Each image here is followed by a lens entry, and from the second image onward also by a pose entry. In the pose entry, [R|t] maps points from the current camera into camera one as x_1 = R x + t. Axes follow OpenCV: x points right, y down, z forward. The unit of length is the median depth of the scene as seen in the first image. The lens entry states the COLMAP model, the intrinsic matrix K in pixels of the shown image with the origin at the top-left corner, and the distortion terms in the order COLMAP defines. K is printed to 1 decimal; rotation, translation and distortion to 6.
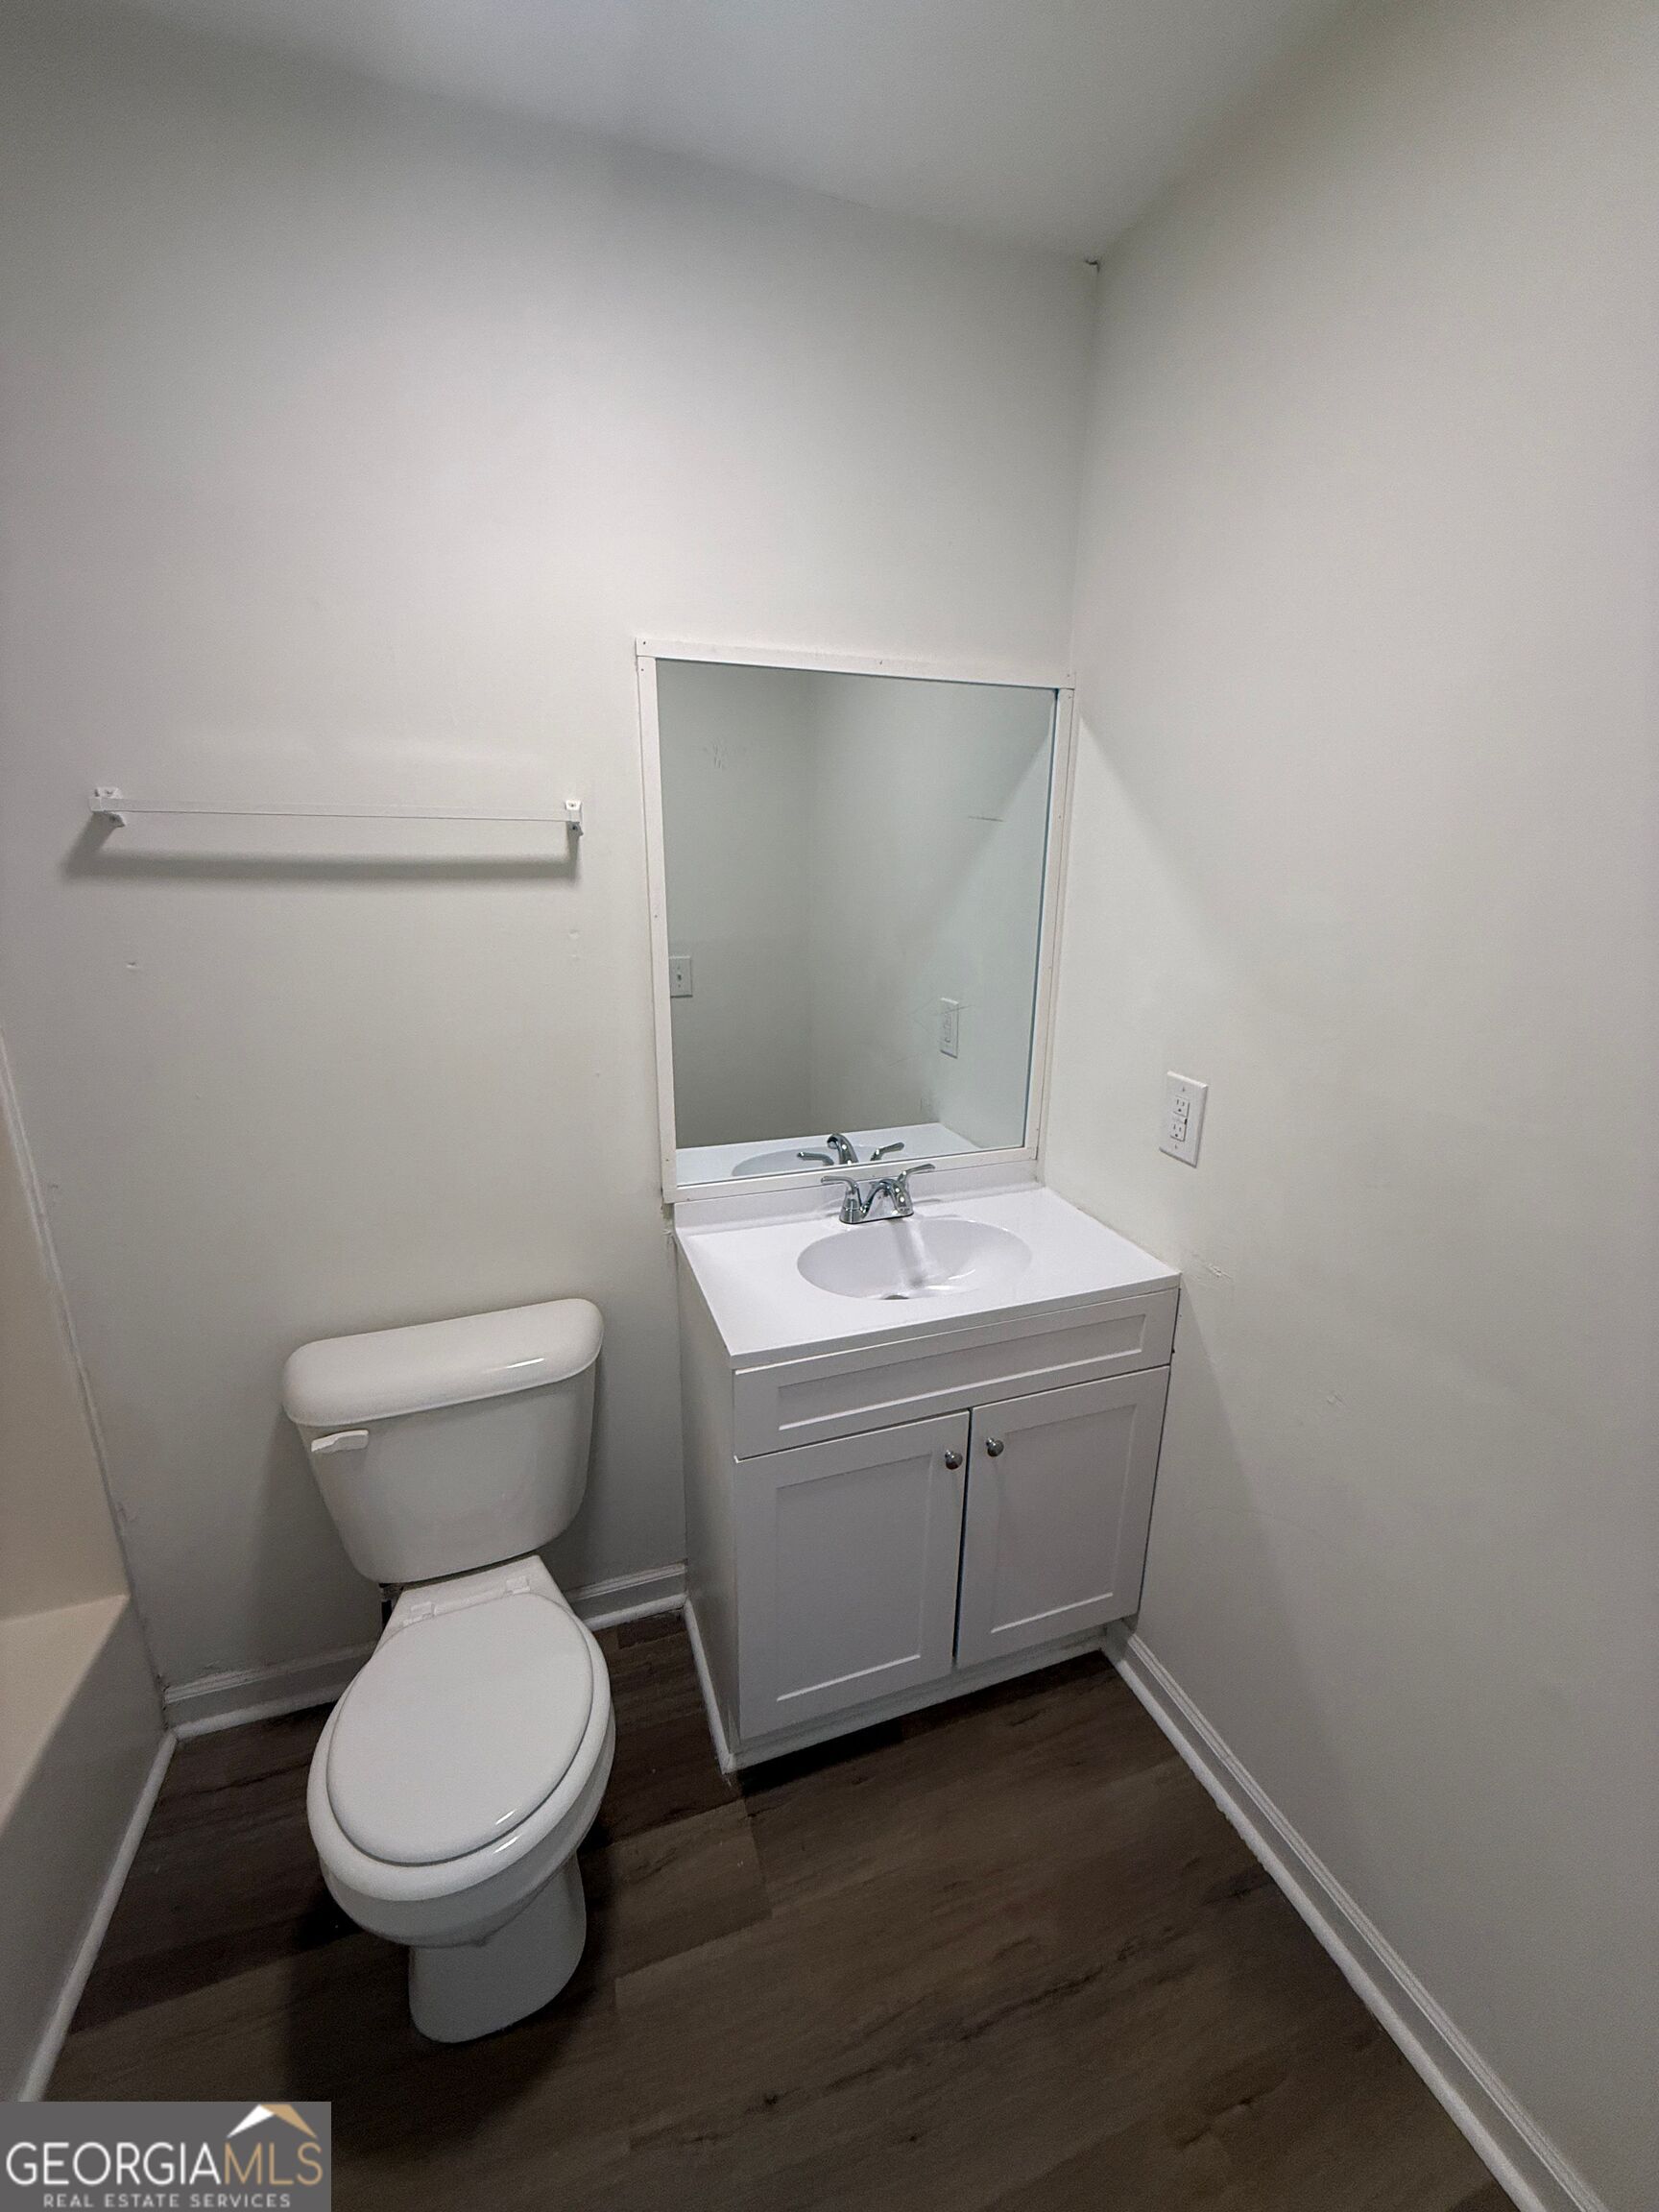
lens RADIAL K [[877.2, 0, 833.8], [0, 877.2, 1102.9], [0, 0, 1]] dist [-0.003287, -0.000525]
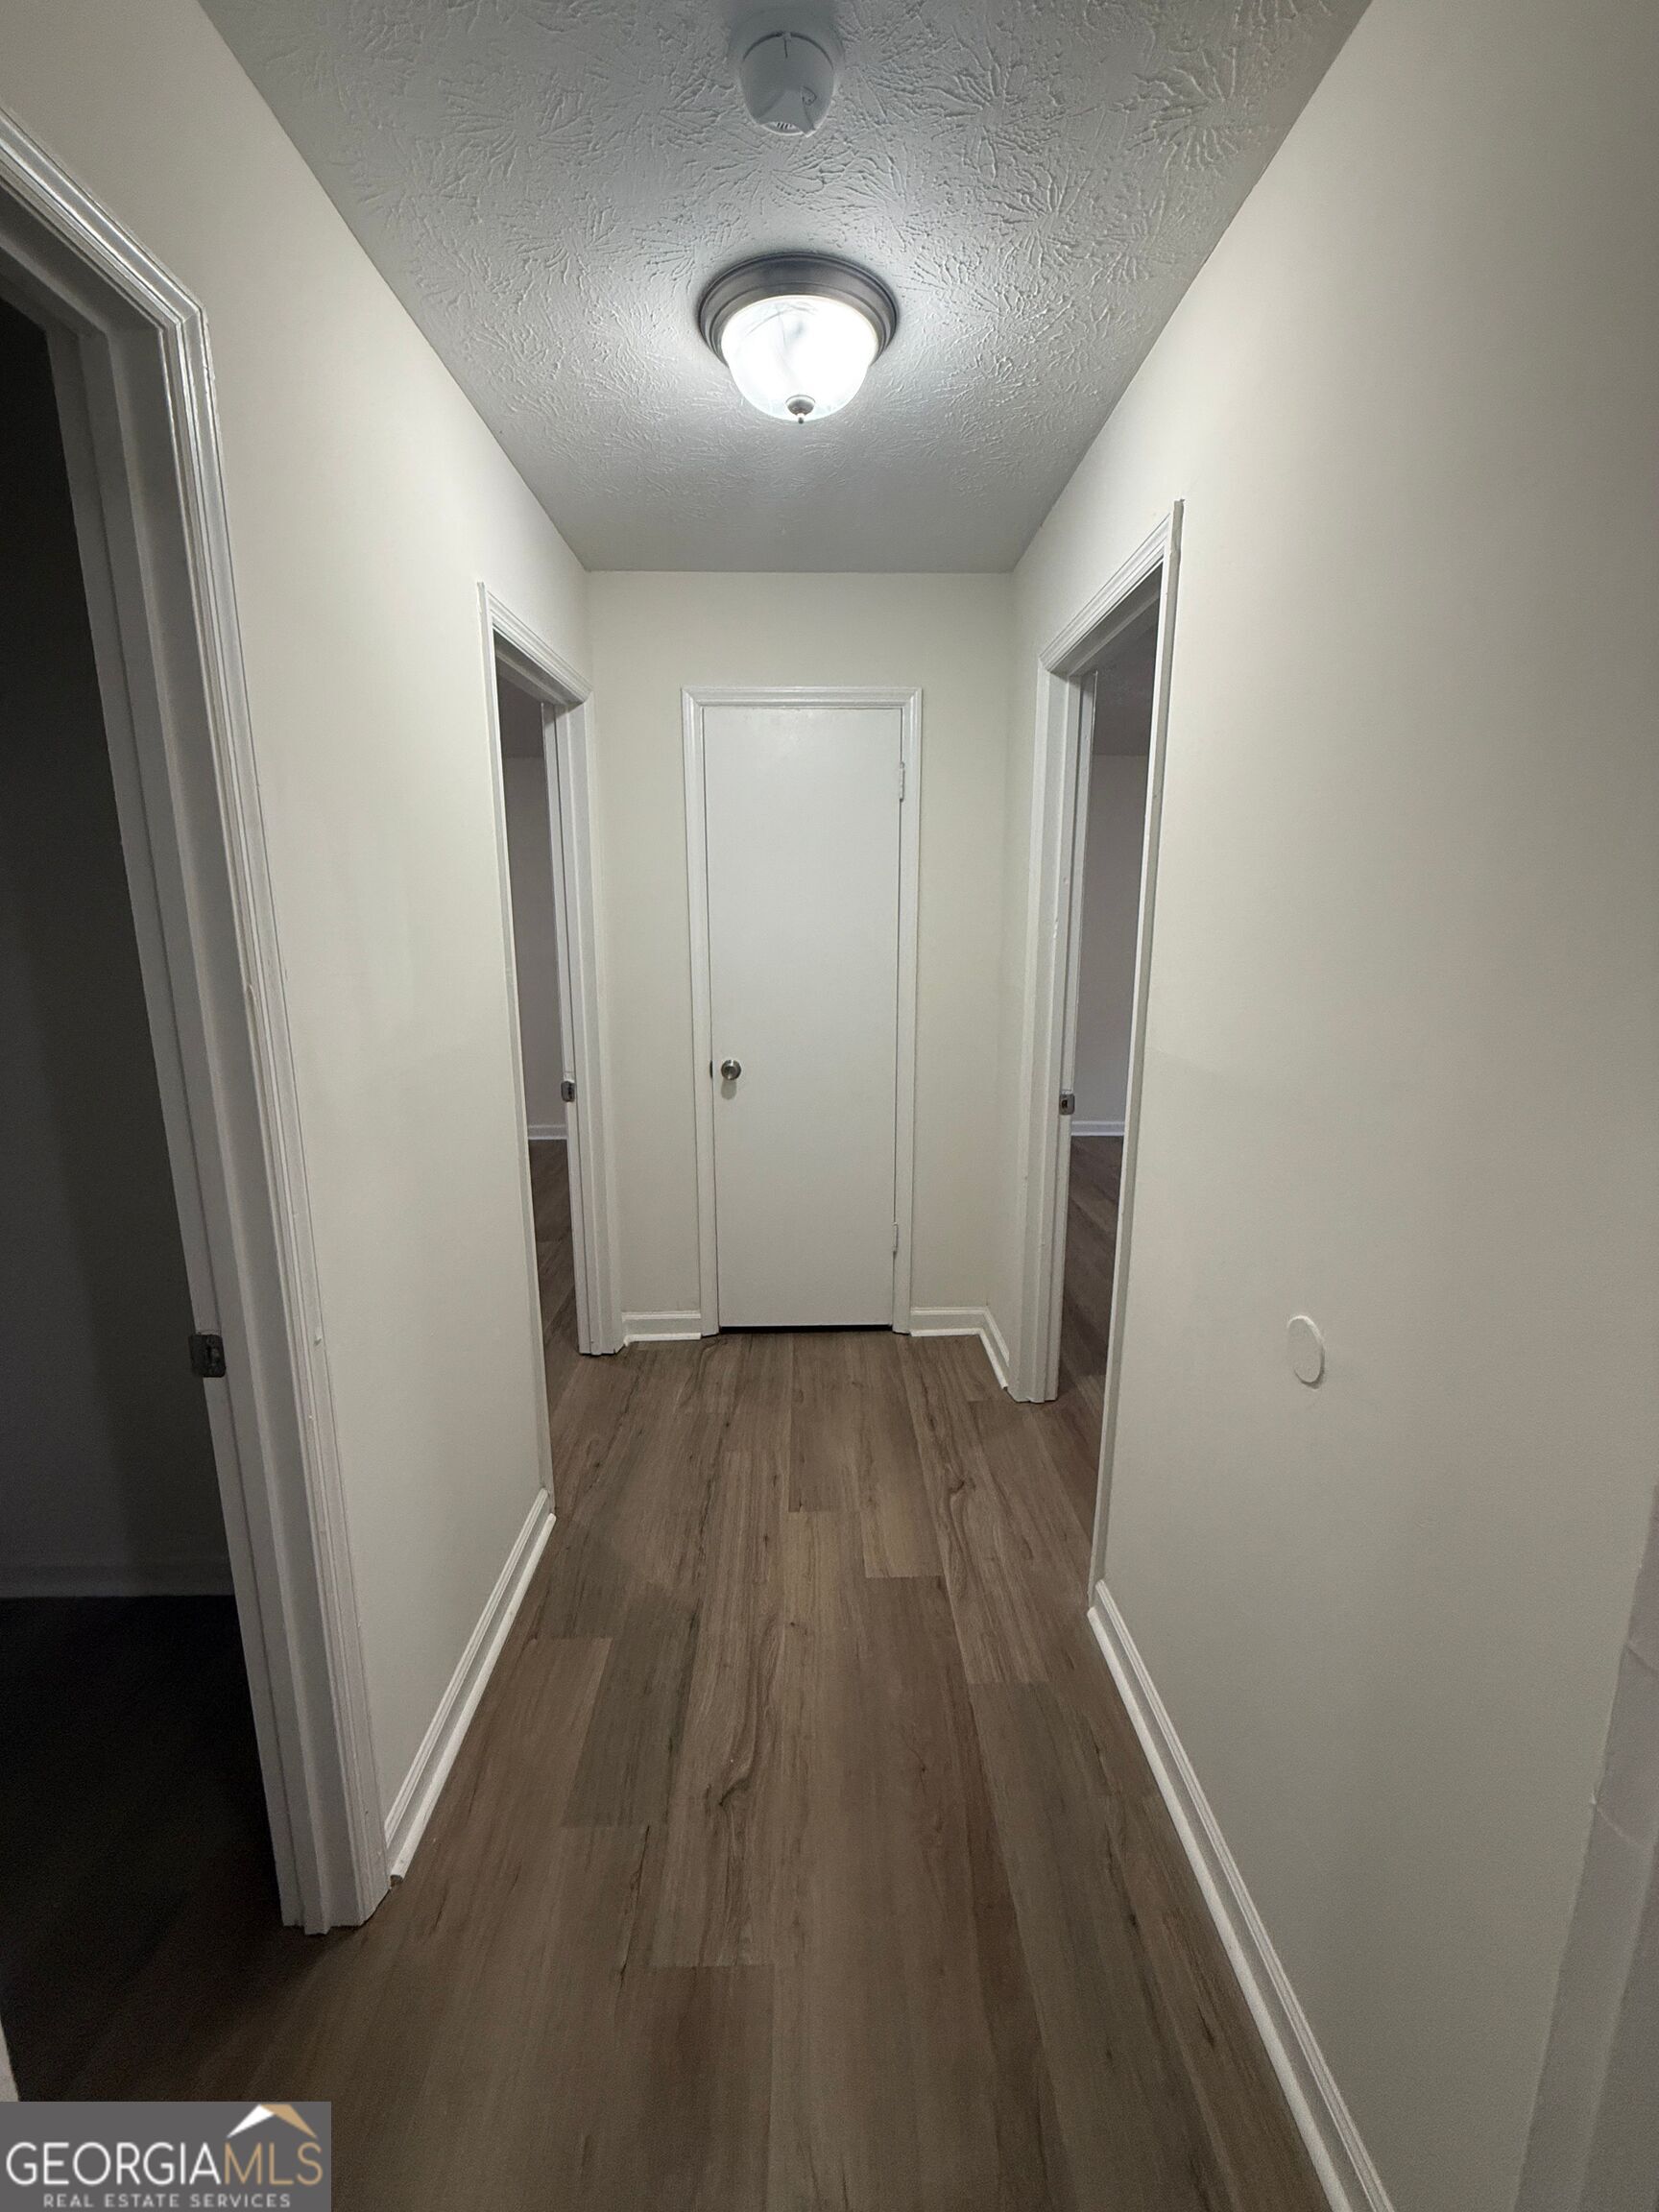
lens RADIAL K [[877.2, 0, 829.3], [0, 877.2, 1100.5], [0, 0, 1]] dist [-0.003287, -0.000525]
pose [[-0.325007, 0.173109, -0.929733, 1.678612], [-0.265479, 0.926873, 0.265380, -0.348191], [0.907685, 0.333075, -0.255283, 1.370197]]
